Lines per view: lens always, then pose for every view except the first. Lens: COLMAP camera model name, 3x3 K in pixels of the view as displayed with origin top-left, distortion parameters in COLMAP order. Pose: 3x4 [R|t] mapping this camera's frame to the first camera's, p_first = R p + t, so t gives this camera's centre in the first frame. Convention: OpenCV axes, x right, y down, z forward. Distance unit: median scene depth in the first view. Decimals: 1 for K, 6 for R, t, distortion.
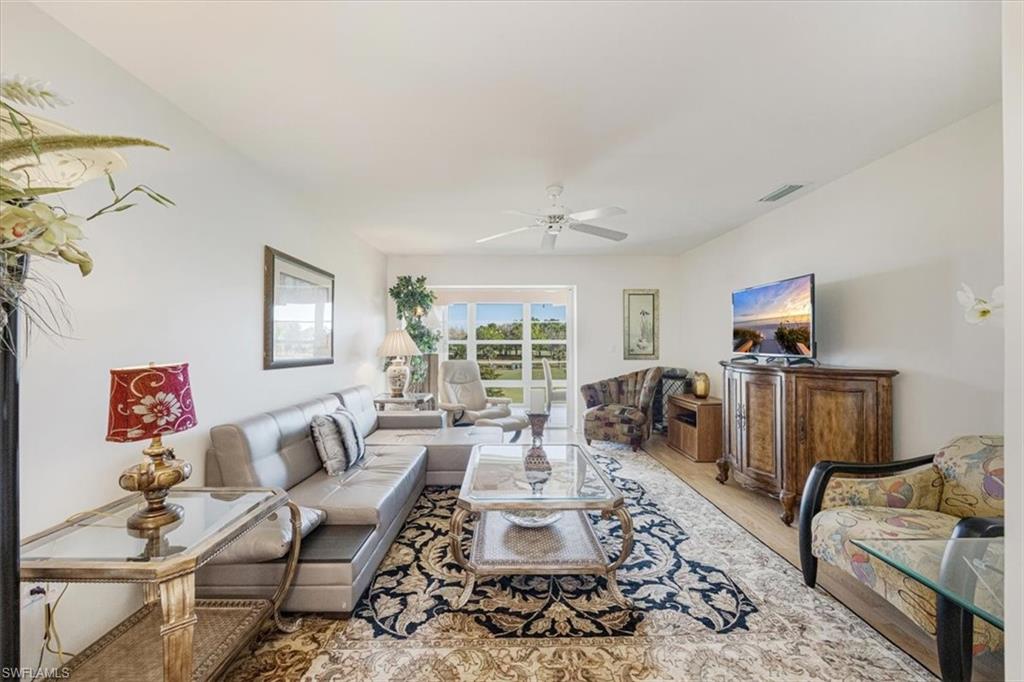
lens RADIAL K [[410.6, 0, 512.0], [0, 410.6, 341.0], [0, 0, 1]] dist [0.000543, 0.000099]
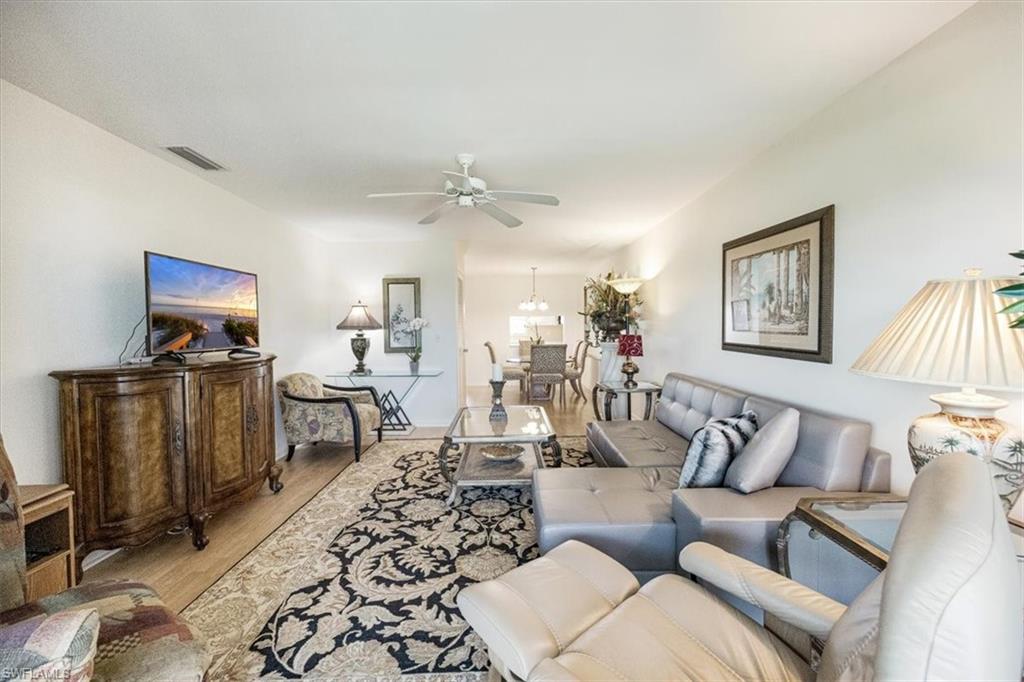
lens RADIAL K [[410.6, 0, 512.0], [0, 410.6, 341.0], [0, 0, 1]] dist [0.000543, 0.000099]
pose [[-0.999916, 0.012910, -0.000987, 0.011307], [0.012877, 0.999523, 0.028071, 0.001057], [0.001349, 0.028056, -0.999605, 2.152509]]
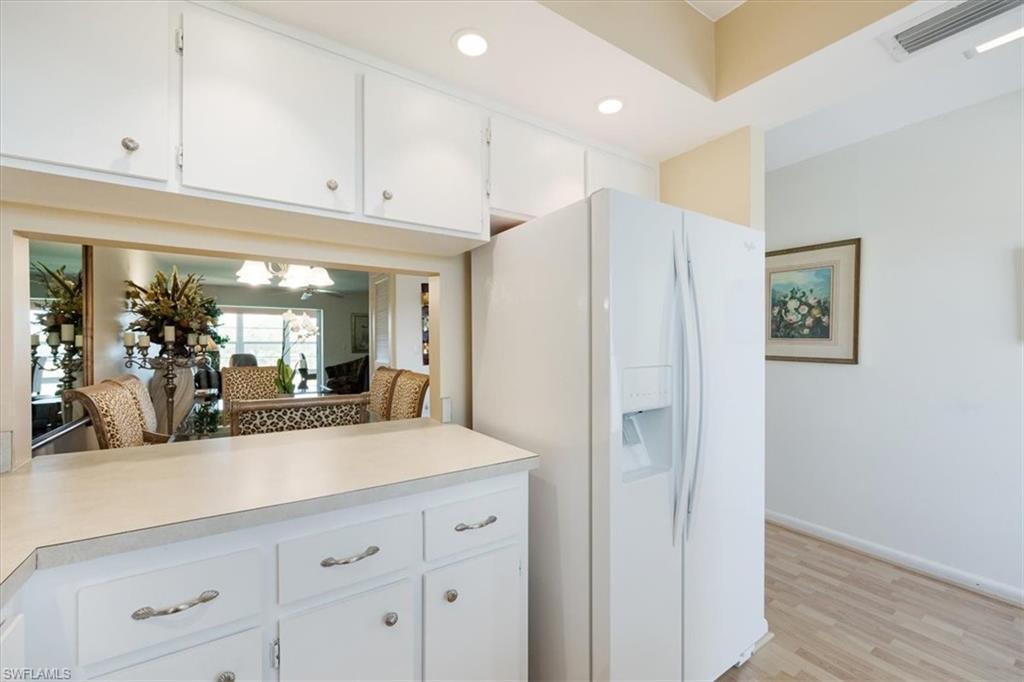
lens RADIAL K [[410.6, 0, 512.0], [0, 410.6, 341.0], [0, 0, 1]] dist [0.000543, 0.000099]
pose [[0.843171, 0.005206, 0.537621, -0.194585], [-0.003373, 0.999985, -0.004393, 0.002211], [-0.537635, 0.001891, 0.843175, -1.731567]]
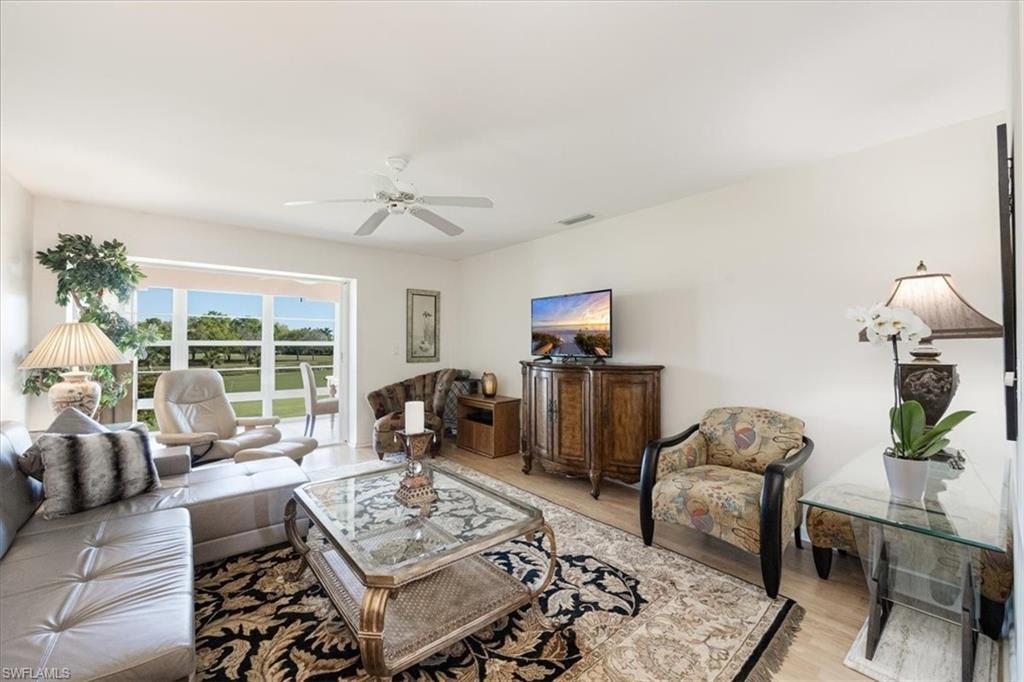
lens RADIAL K [[406.6, 0, 512.6], [0, 406.6, 337.5], [0, 0, 1]] dist [-0.002105, -0.000104]
pose [[0.776310, 0.013544, 0.630205, -0.265926], [-0.005049, 0.999871, -0.015268, 0.001070], [-0.630330, 0.008671, 0.776278, 0.235517]]
